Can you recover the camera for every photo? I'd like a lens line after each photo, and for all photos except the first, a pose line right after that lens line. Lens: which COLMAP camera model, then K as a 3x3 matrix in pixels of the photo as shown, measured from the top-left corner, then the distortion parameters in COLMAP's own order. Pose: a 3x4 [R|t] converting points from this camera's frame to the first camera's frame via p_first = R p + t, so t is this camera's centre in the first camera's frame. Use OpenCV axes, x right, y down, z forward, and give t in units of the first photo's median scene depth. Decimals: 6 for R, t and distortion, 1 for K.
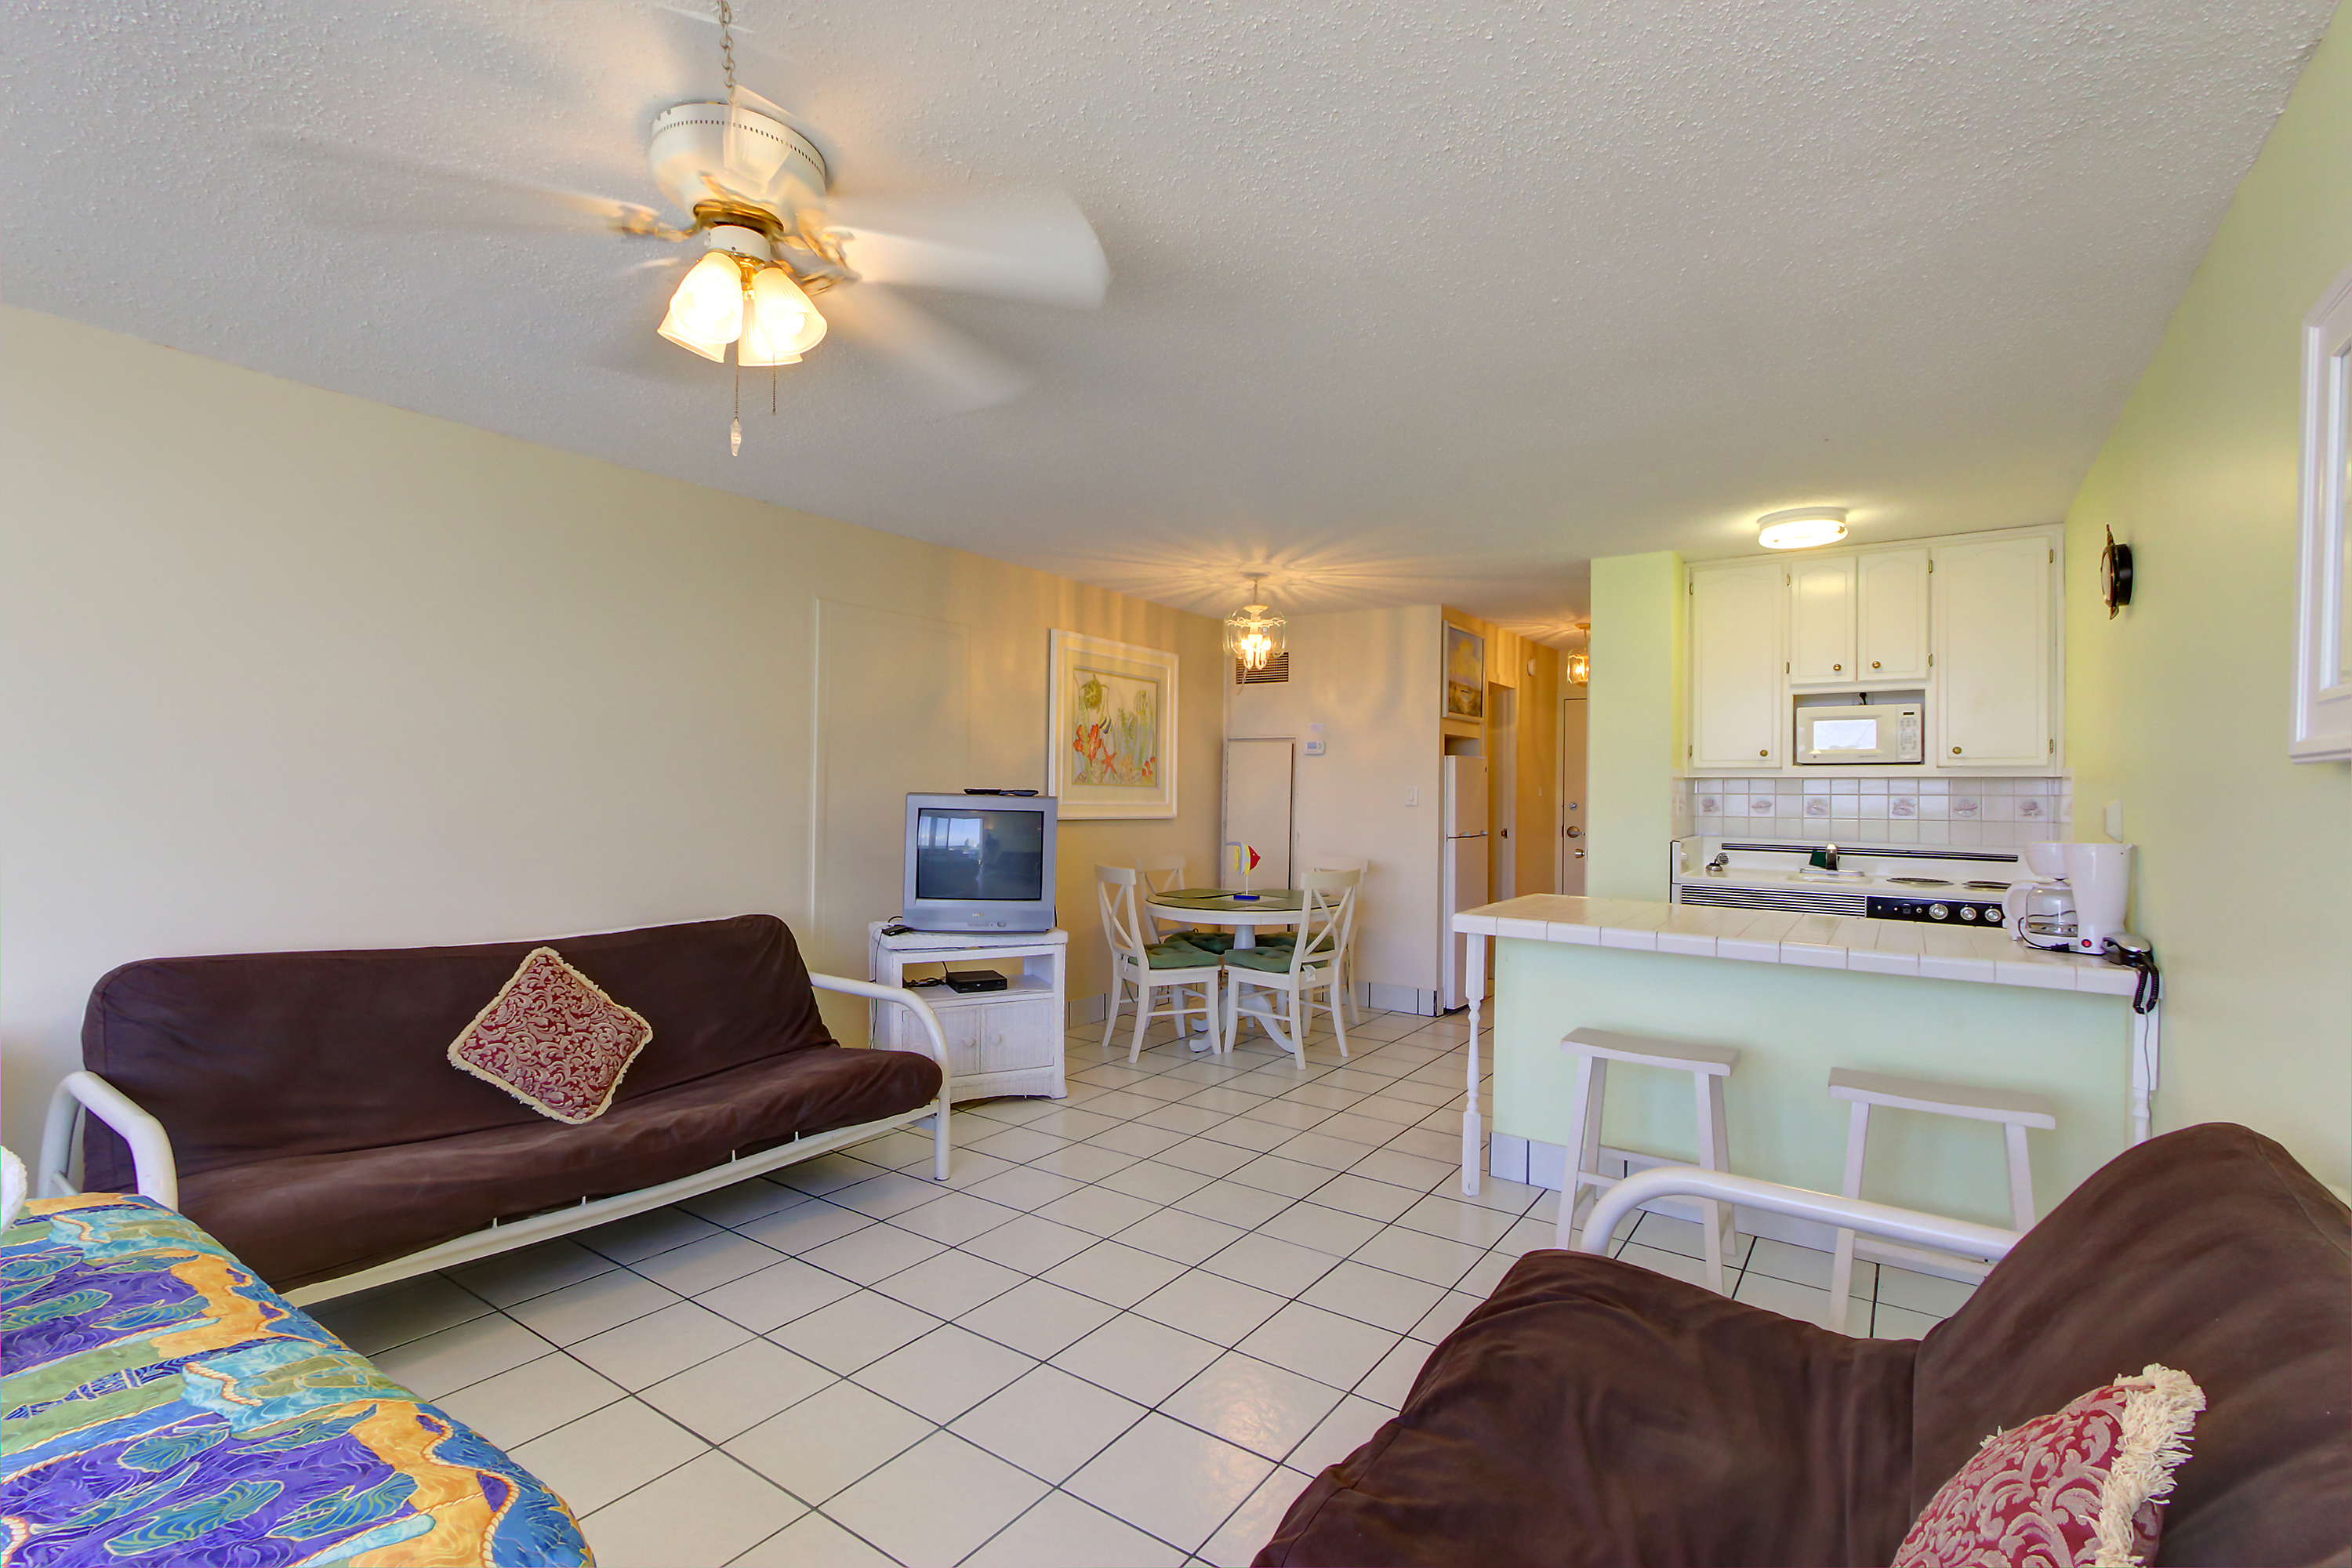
lens RADIAL K [[1070.8, 0, 1156.7], [0, 1070.8, 779.6], [0, 0, 1]] dist [0.004625, 0.001376]
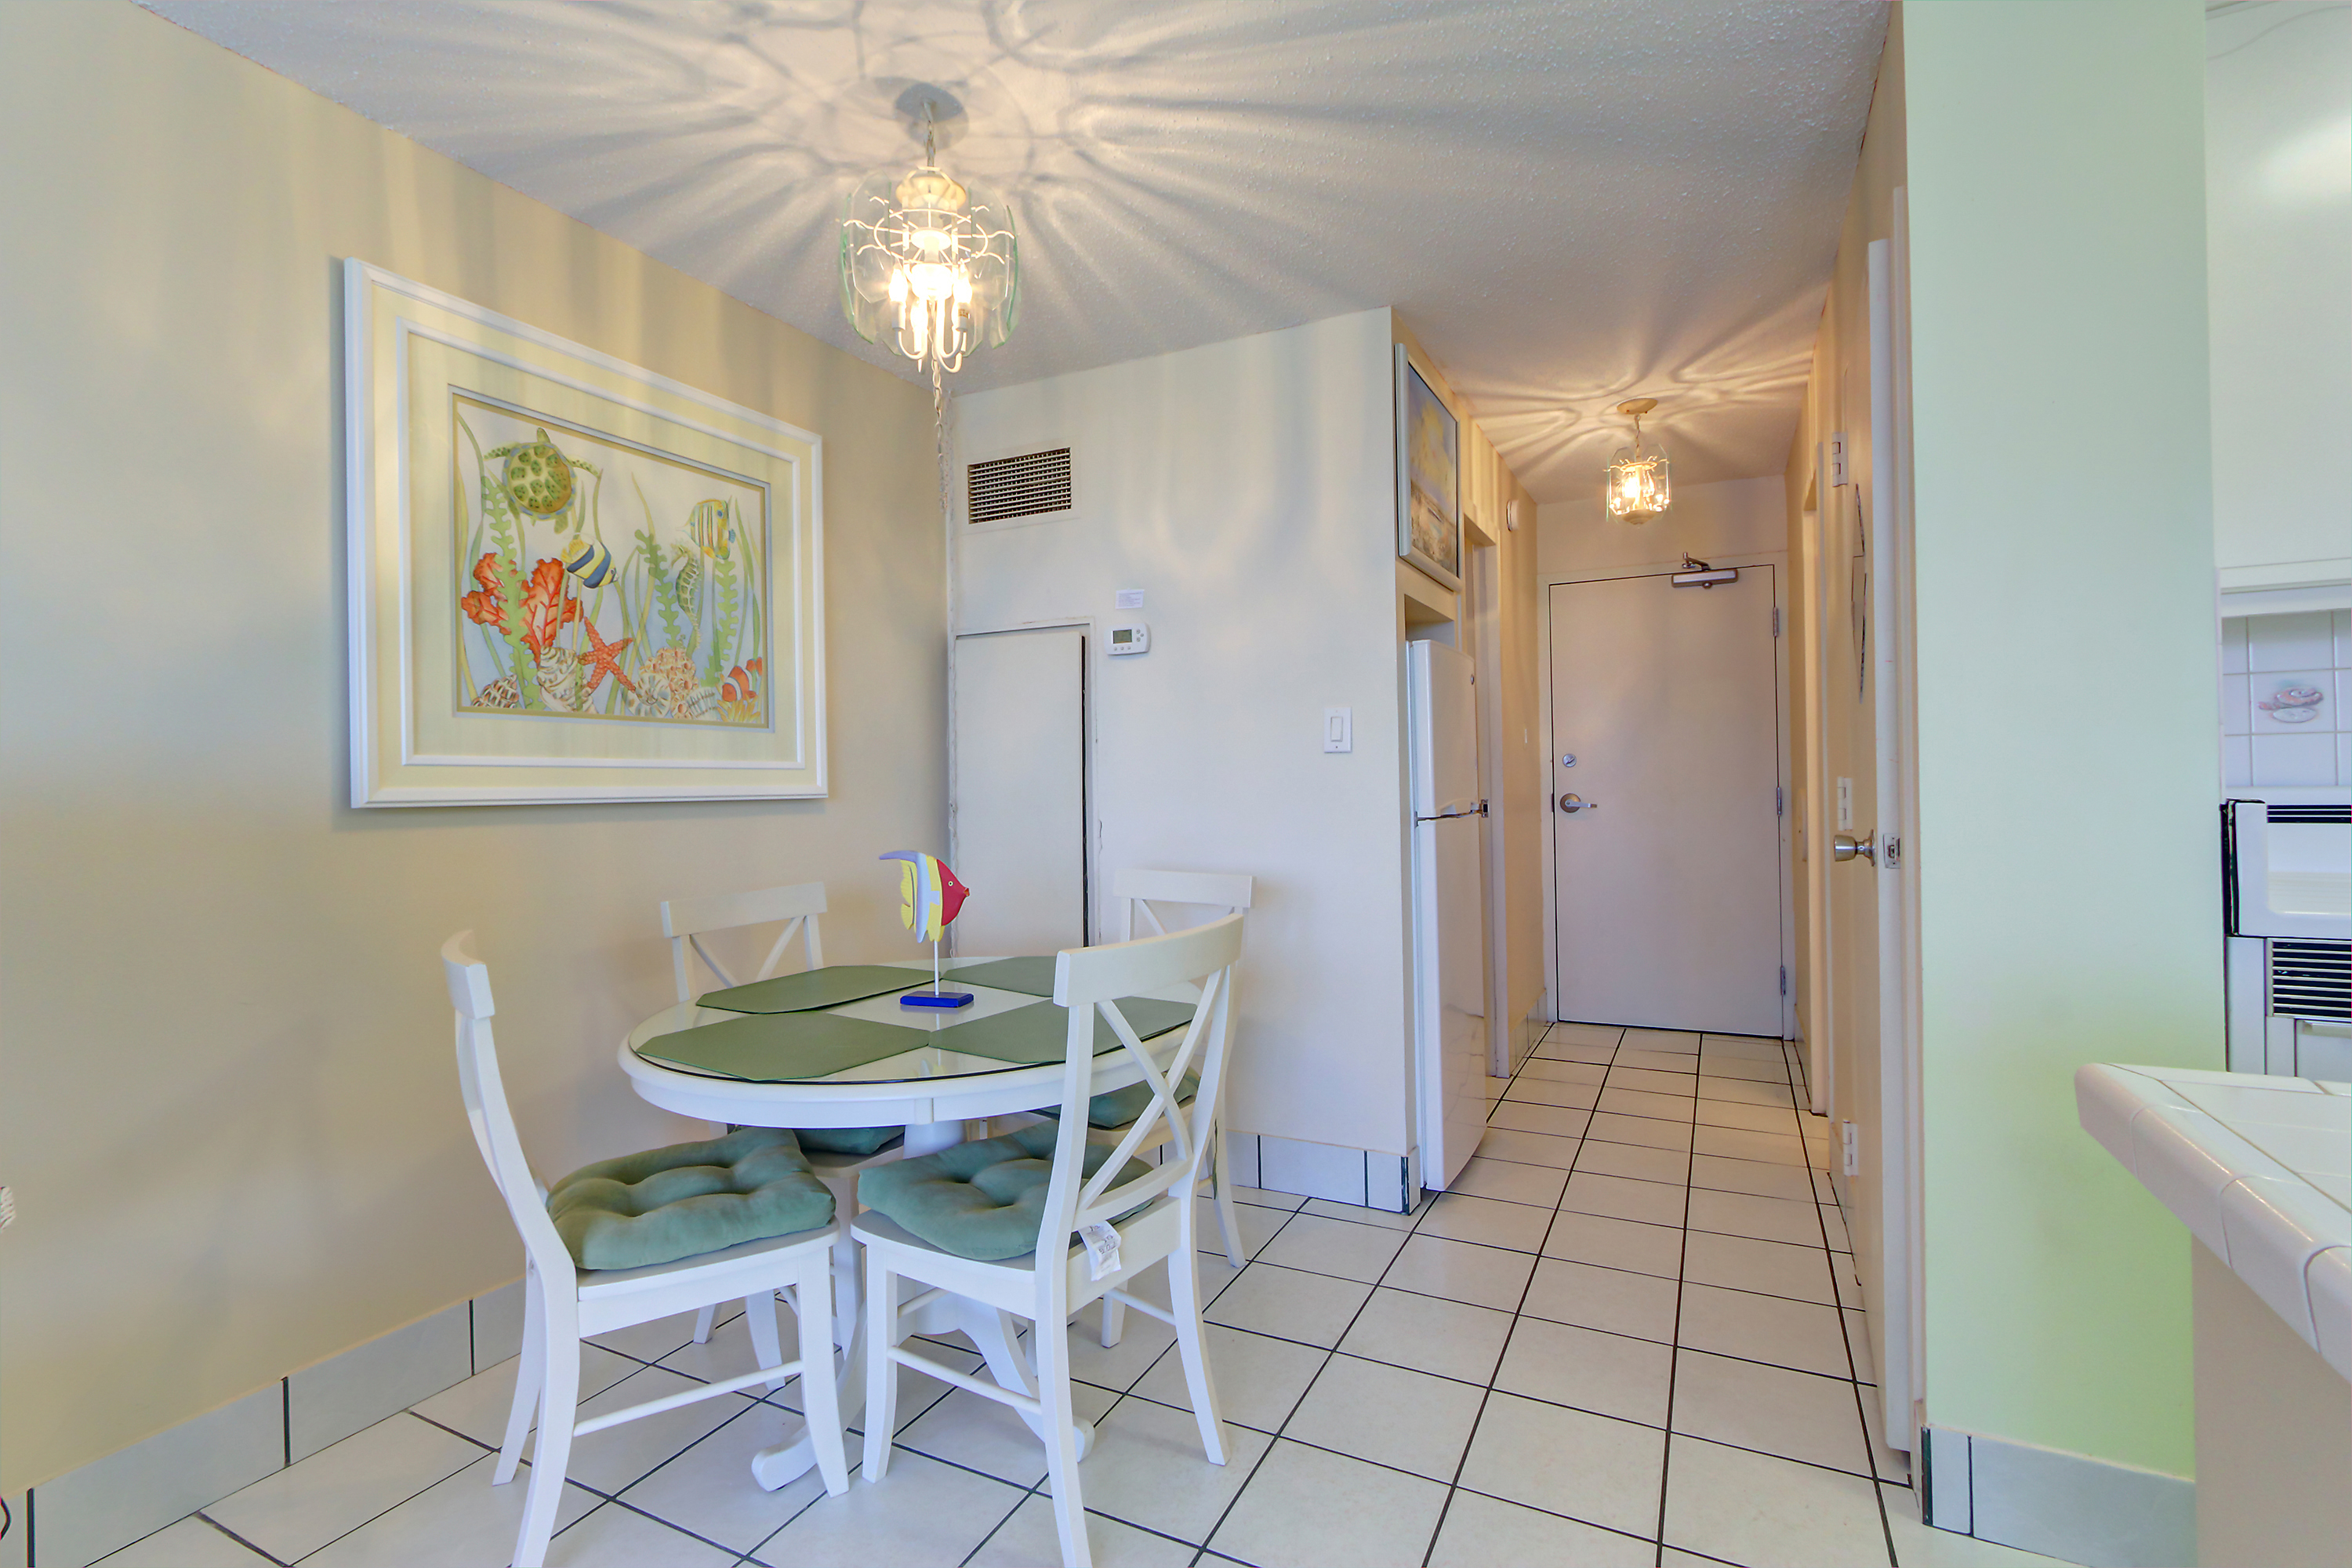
lens RADIAL K [[1031.8, 0, 1083.3], [0, 1031.8, 782.1], [0, 0, 1]] dist [0.000730, 0.000059]
pose [[0.997309, -0.033083, 0.065429, 0.122780], [0.032470, 0.999419, 0.010406, 0.035593], [-0.065735, -0.008253, 0.997803, 0.702139]]
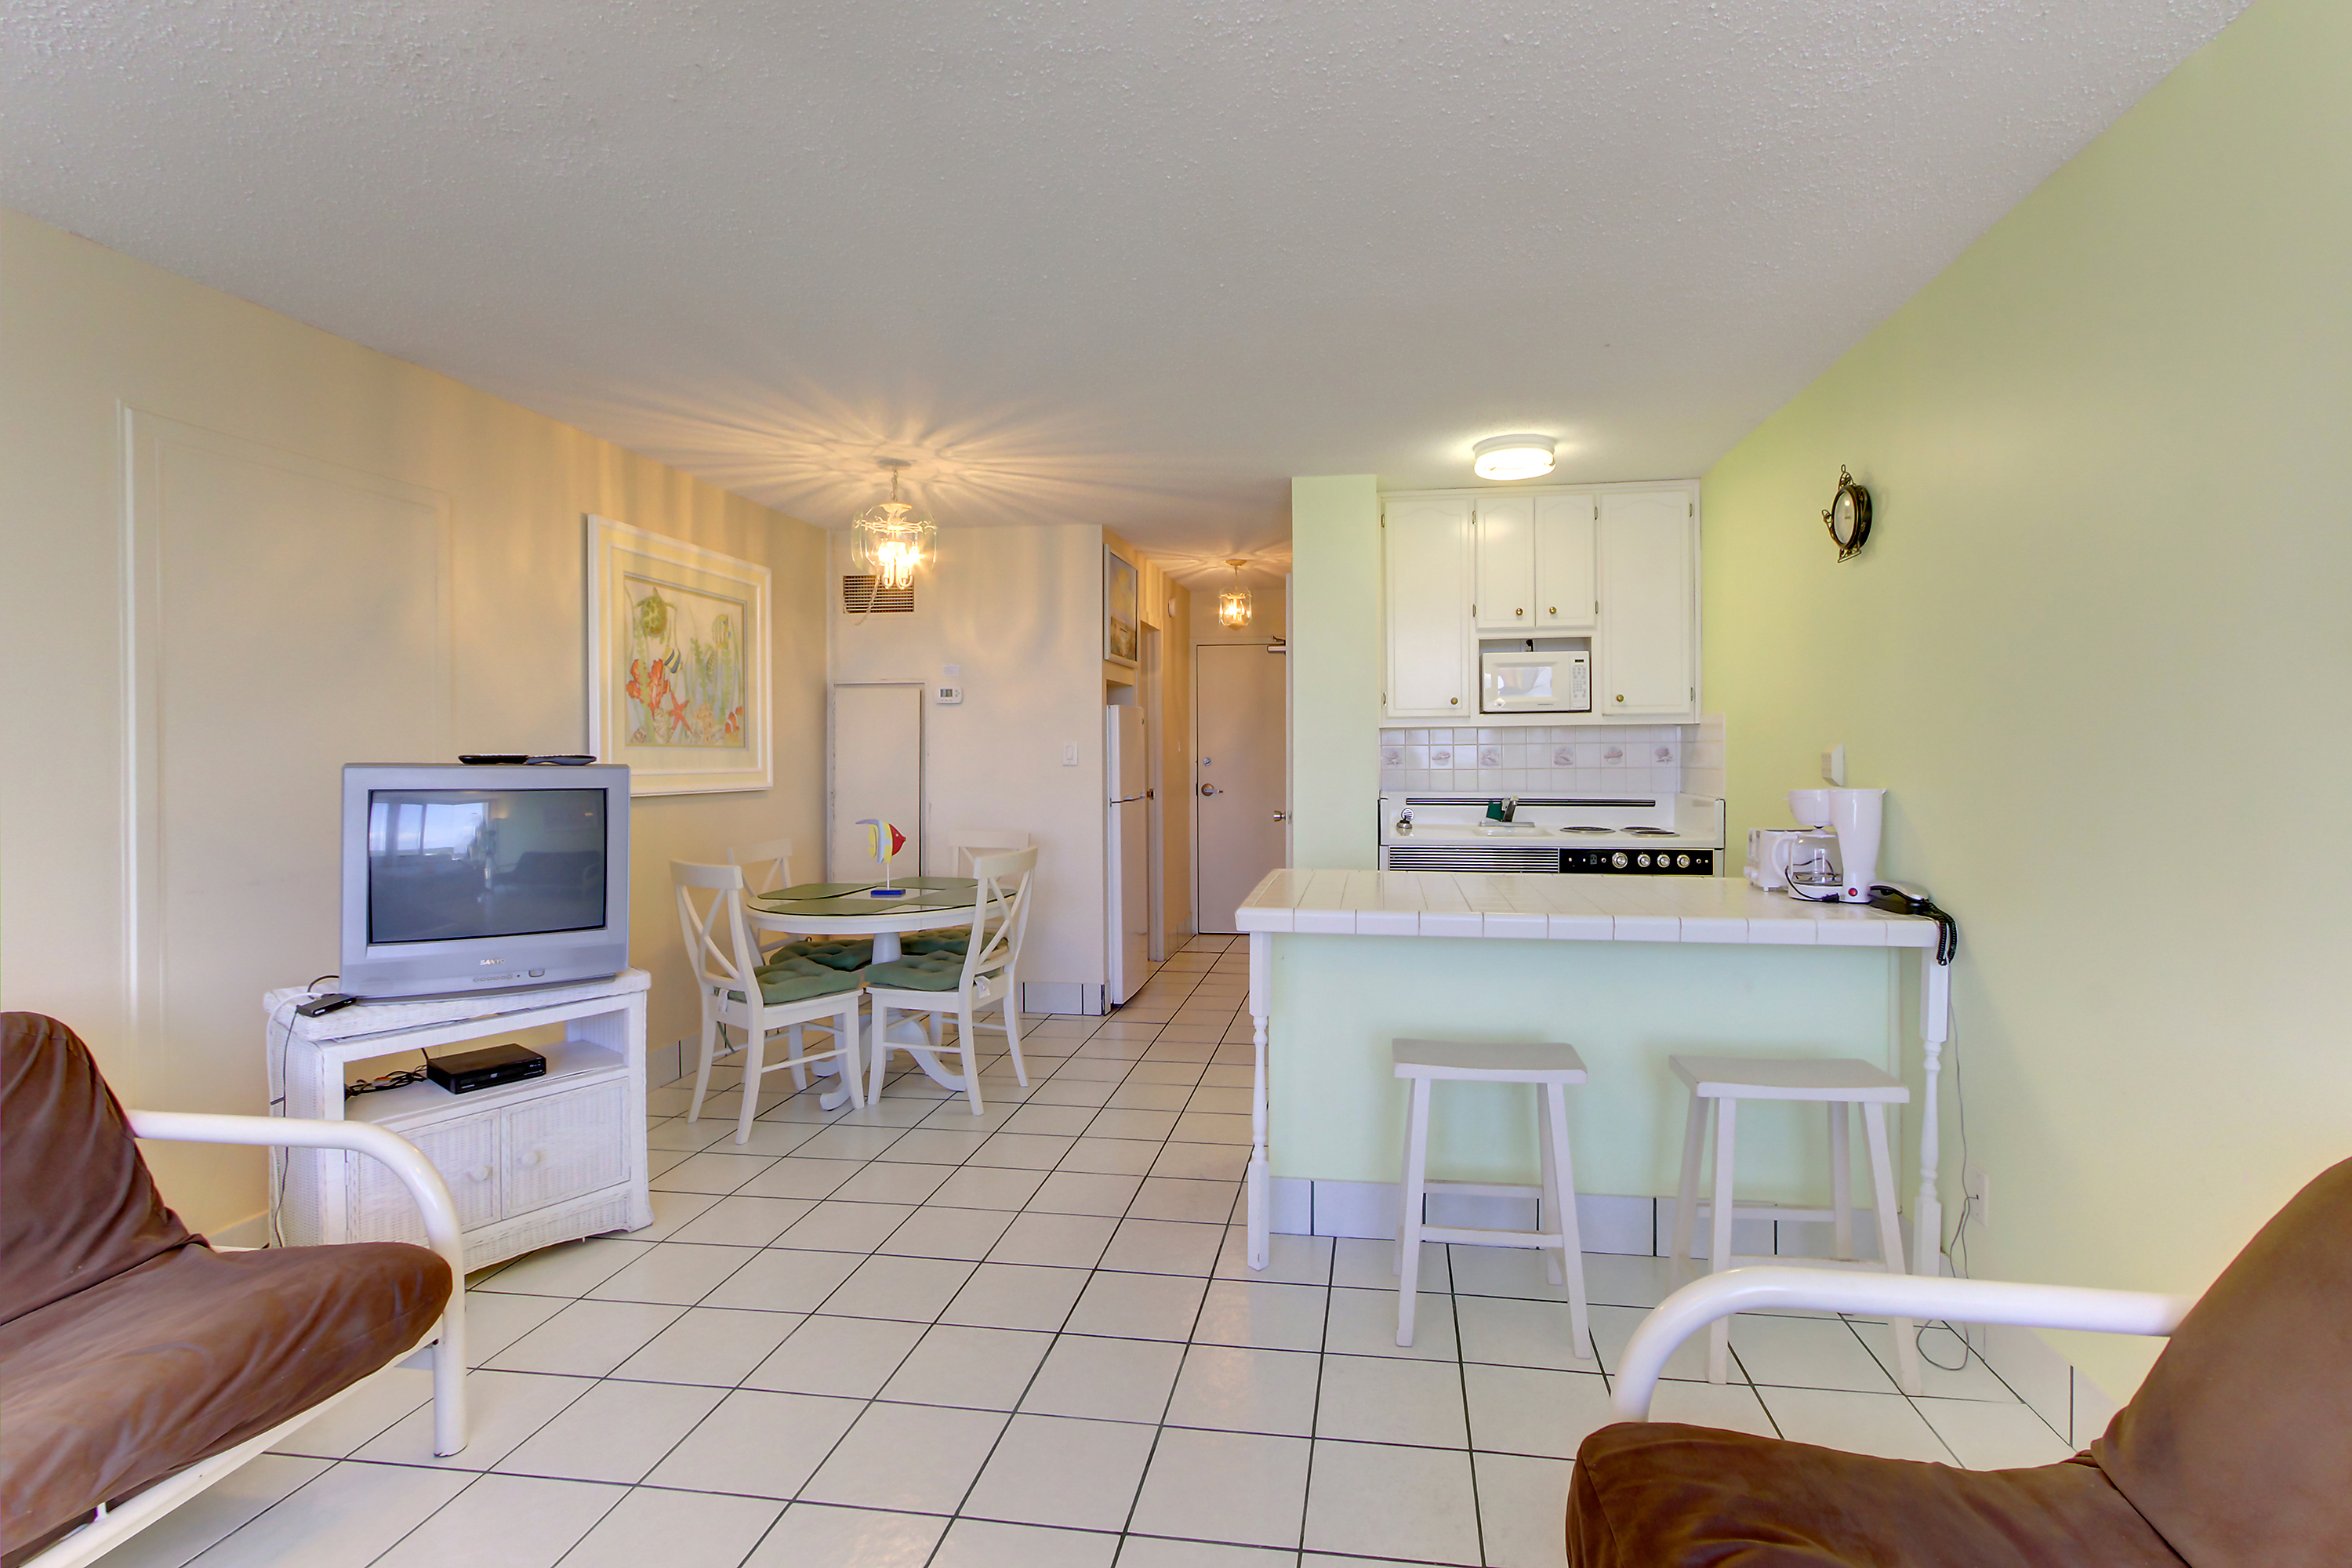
lens RADIAL K [[1111.0, 0, 1176.1], [0, 1111.0, 757.9], [0, 0, 1]] dist [0.003082, 0.000993]
pose [[0.904292, -0.019947, 0.426447, -0.071190], [0.012199, 0.999707, 0.020892, 0.001756], [-0.426739, -0.013690, 0.904271, 0.228094]]
